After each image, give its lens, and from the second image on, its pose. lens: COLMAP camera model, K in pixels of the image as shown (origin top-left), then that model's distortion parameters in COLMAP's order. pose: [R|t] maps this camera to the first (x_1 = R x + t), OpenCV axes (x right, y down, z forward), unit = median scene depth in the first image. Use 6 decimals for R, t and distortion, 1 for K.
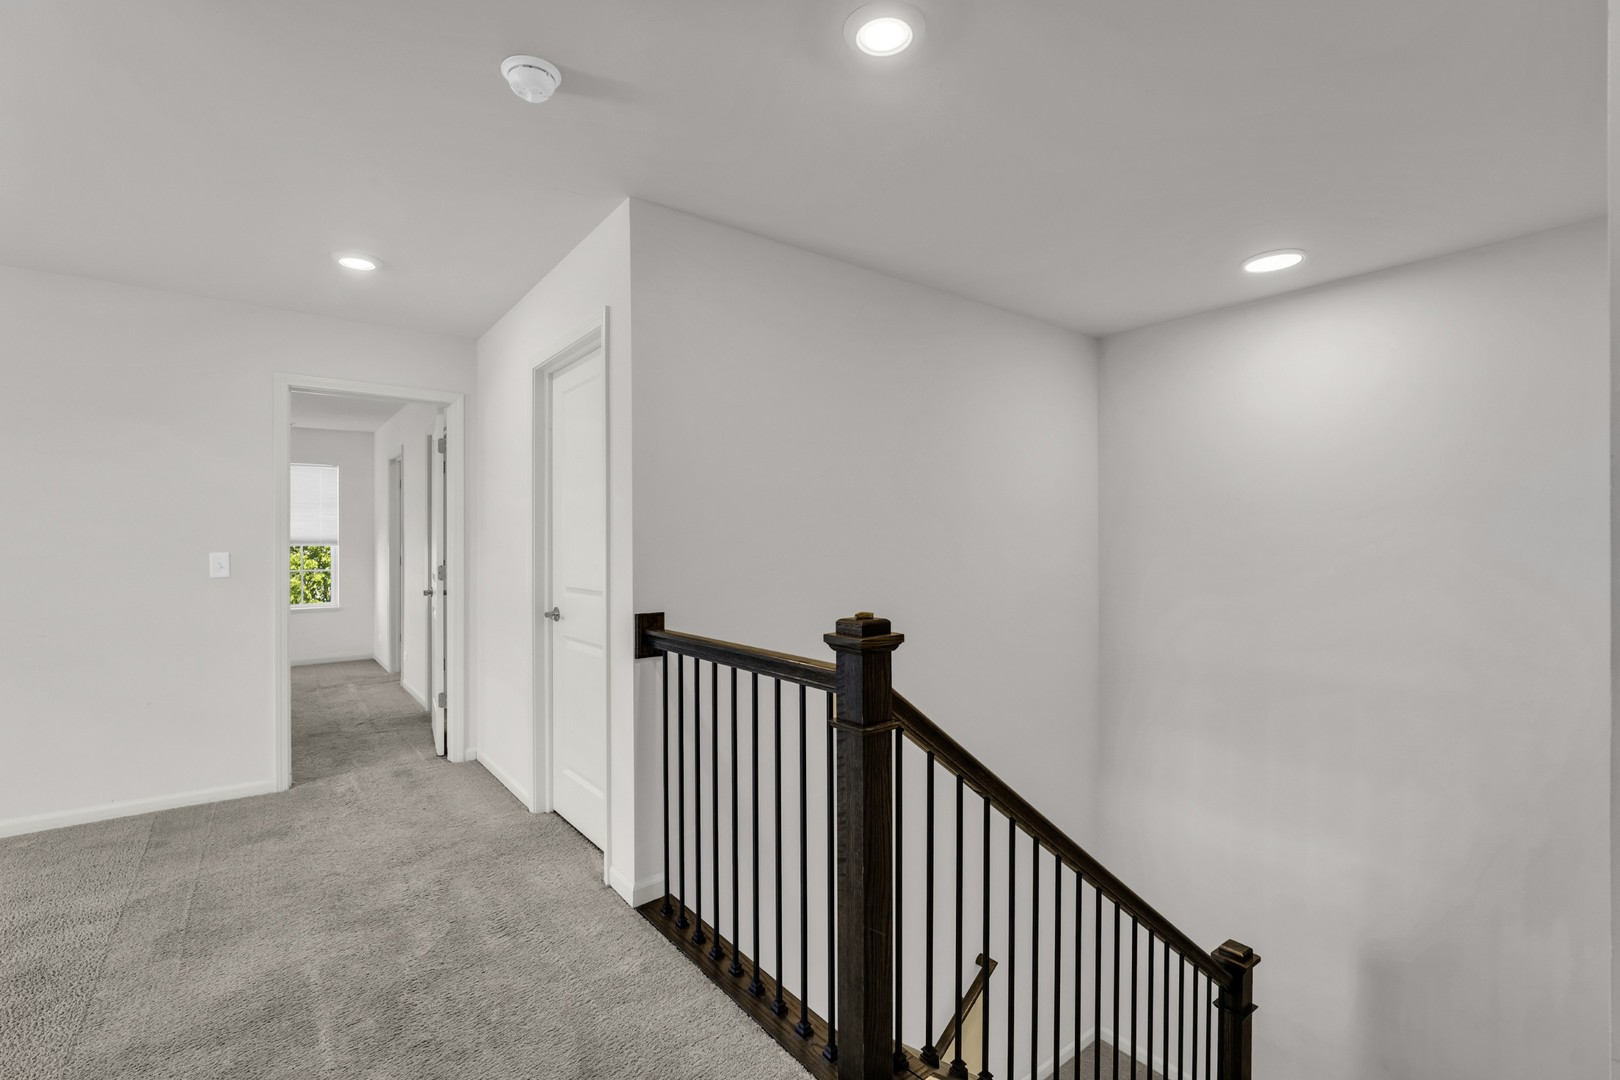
lens RADIAL K [[667.4, 0, 802.3], [0, 667.4, 541.4], [0, 0, 1]] dist [-0.017969, 0.000176]
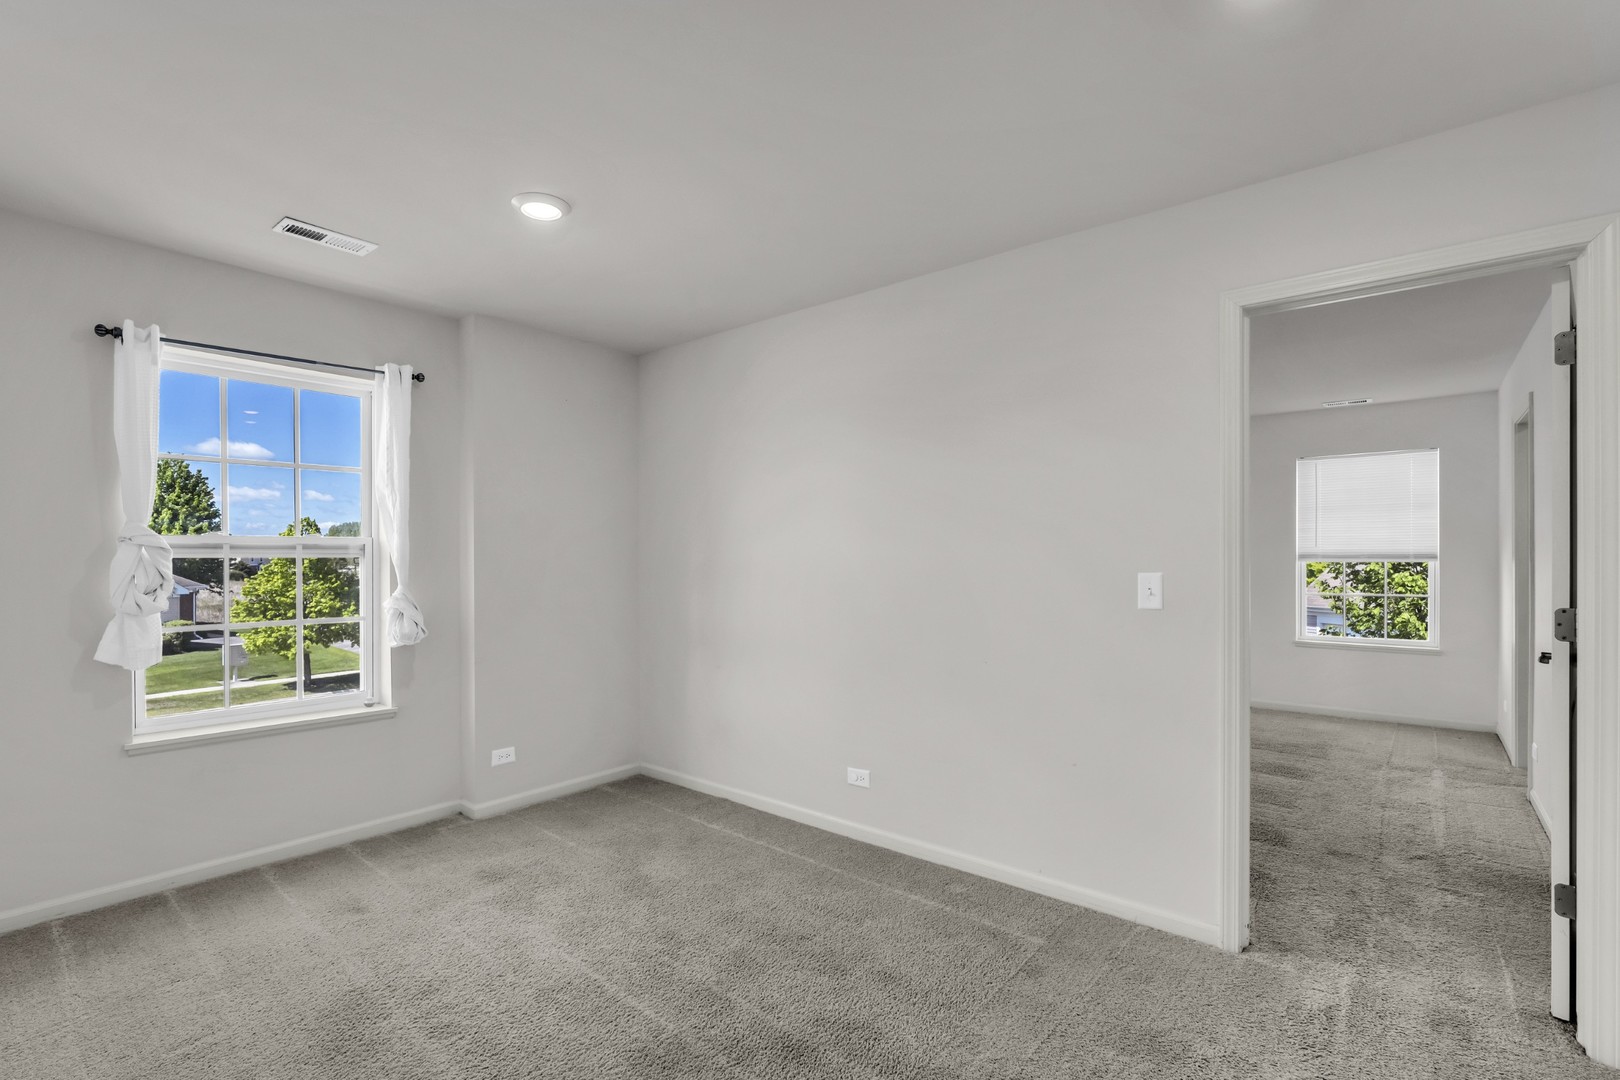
lens RADIAL K [[739.3, 0, 811.2], [0, 739.3, 561.0], [0, 0, 1]] dist [0.000364, 0.000777]
pose [[0.207885, 0.005918, -0.978135, -0.136799], [0.001455, 0.999979, 0.006360, -0.001123], [0.978152, -0.002745, 0.207872, 0.351373]]
